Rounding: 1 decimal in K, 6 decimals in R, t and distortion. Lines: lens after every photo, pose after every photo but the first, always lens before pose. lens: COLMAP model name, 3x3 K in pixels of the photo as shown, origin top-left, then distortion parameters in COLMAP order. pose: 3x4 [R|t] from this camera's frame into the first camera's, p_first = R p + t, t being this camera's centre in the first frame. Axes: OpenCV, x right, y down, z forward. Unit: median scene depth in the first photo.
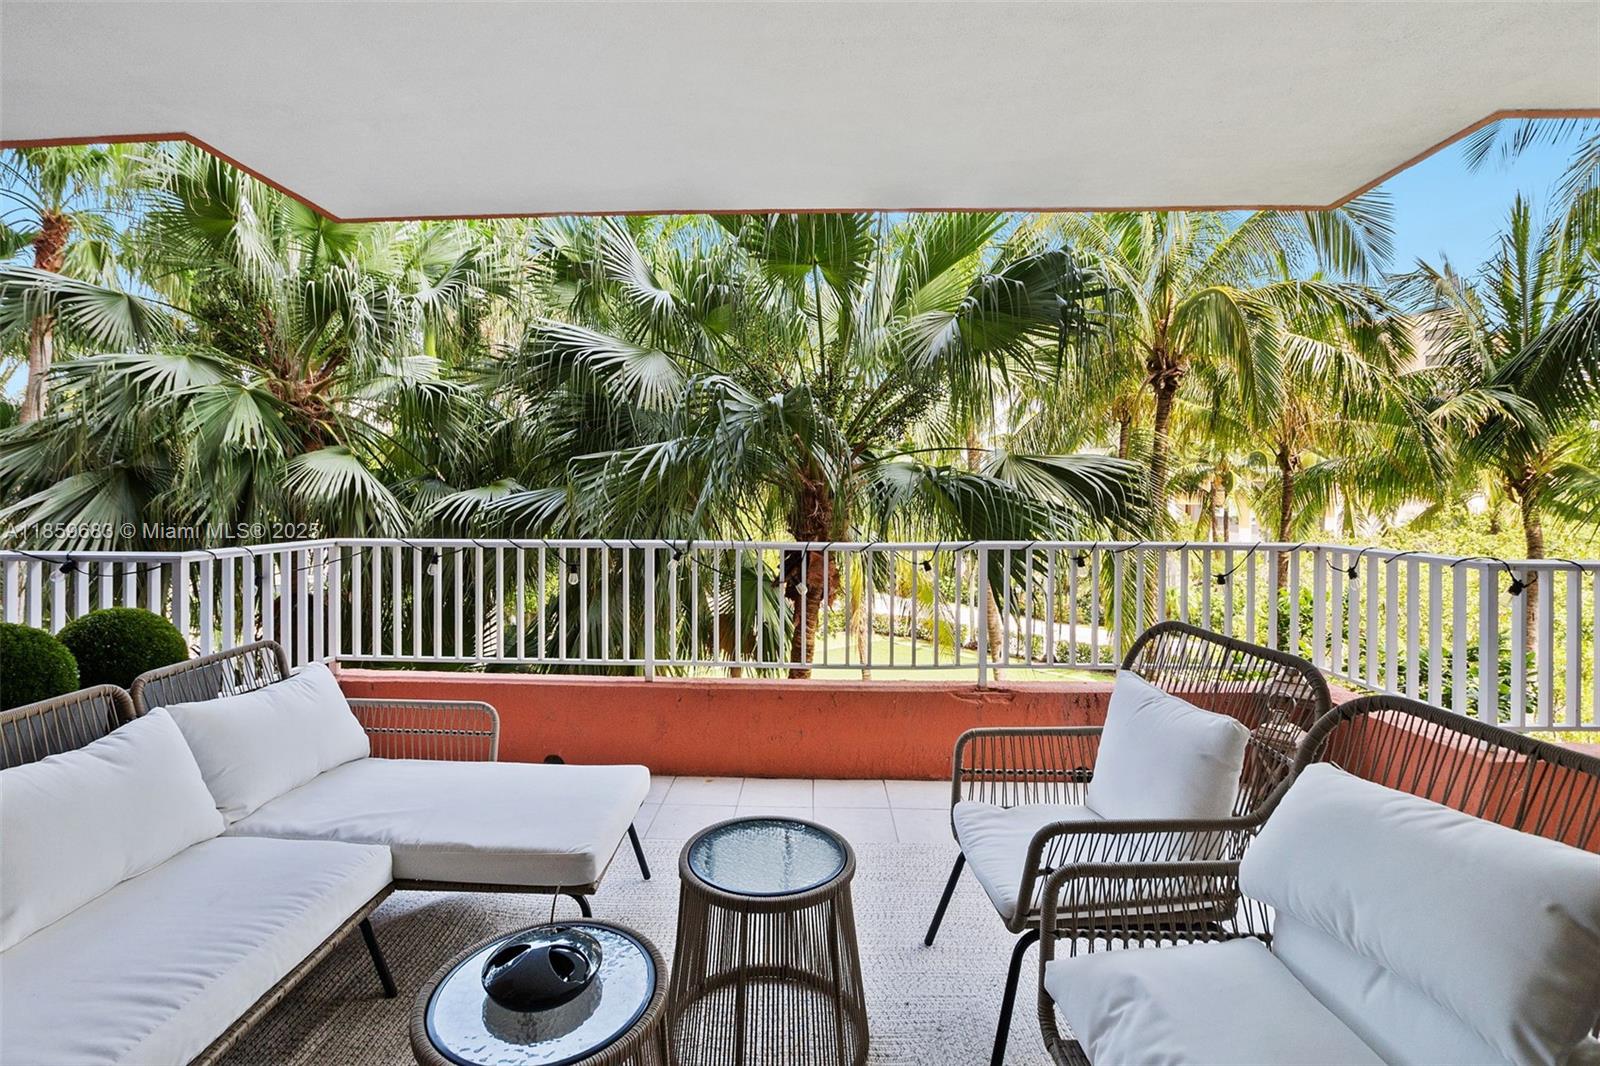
lens RADIAL K [[721.0, 0, 796.7], [0, 721.0, 498.8], [0, 0, 1]] dist [0.001675, 0.000576]
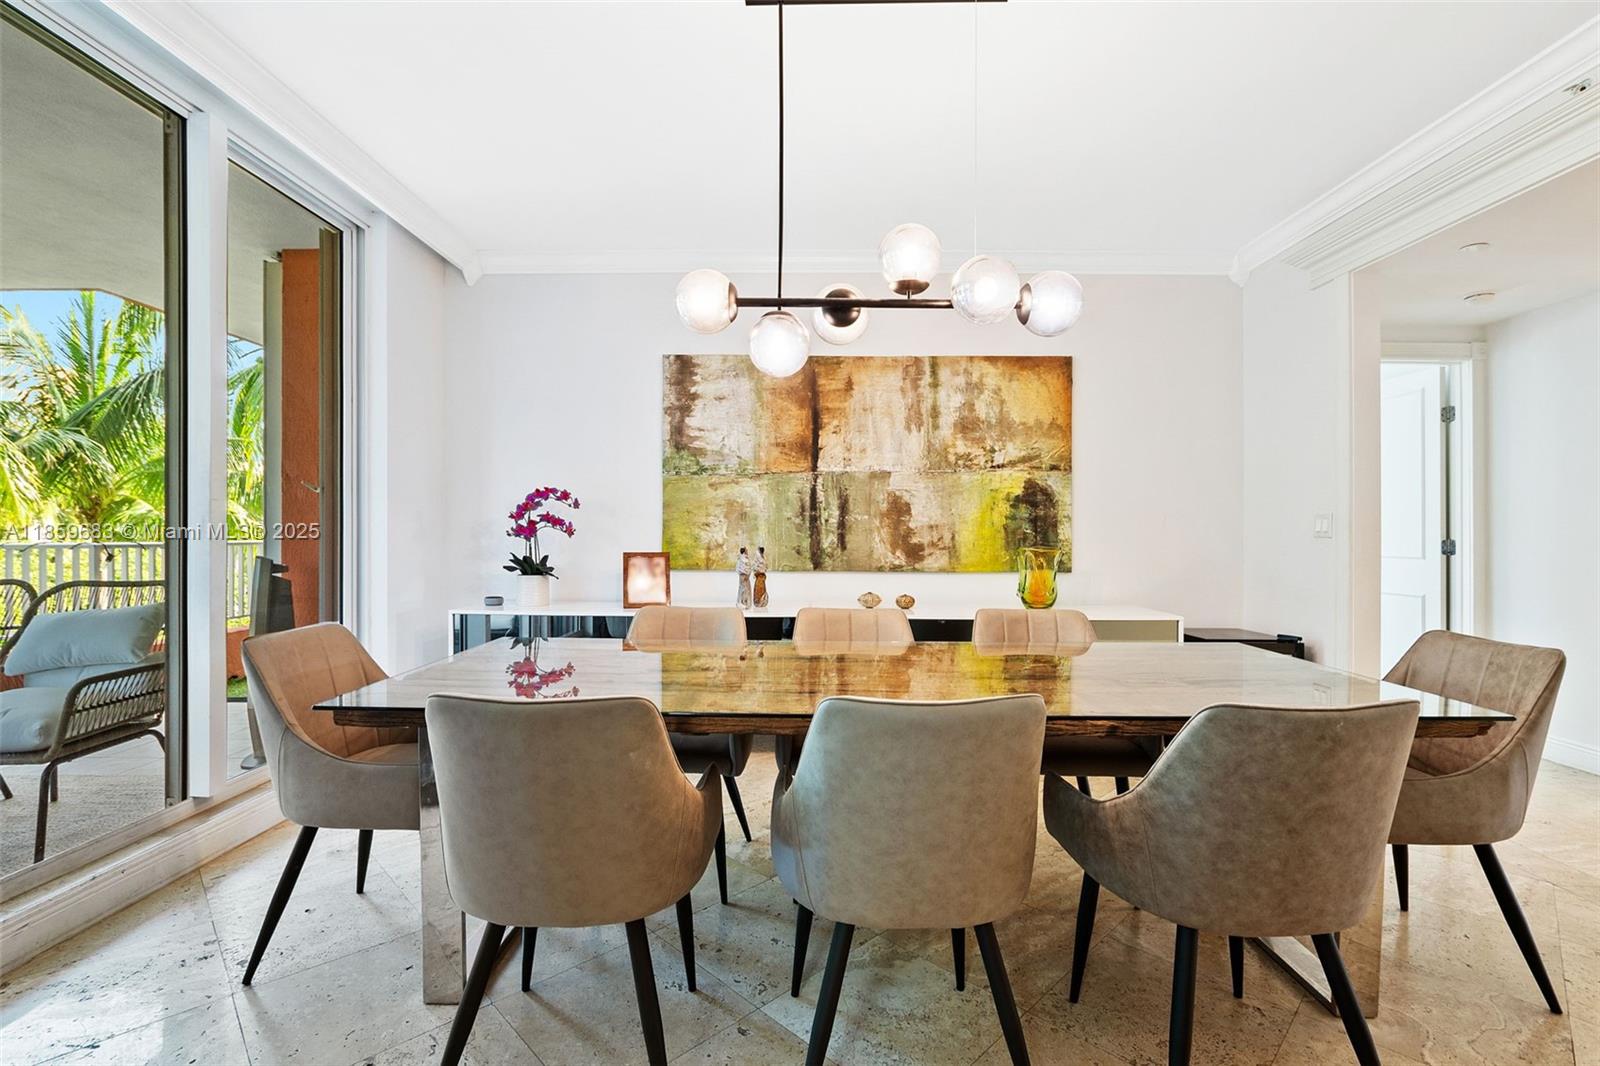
lens RADIAL K [[722.2, 0, 800.0], [0, 722.2, 533.0], [0, 0, 1]] dist [0.000435, 0.000174]
pose [[-0.001393, -0.003232, 0.999994, -0.194026], [0.003591, 0.999988, 0.003237, 0.015241], [-0.999993, 0.003595, -0.001381, -0.172293]]
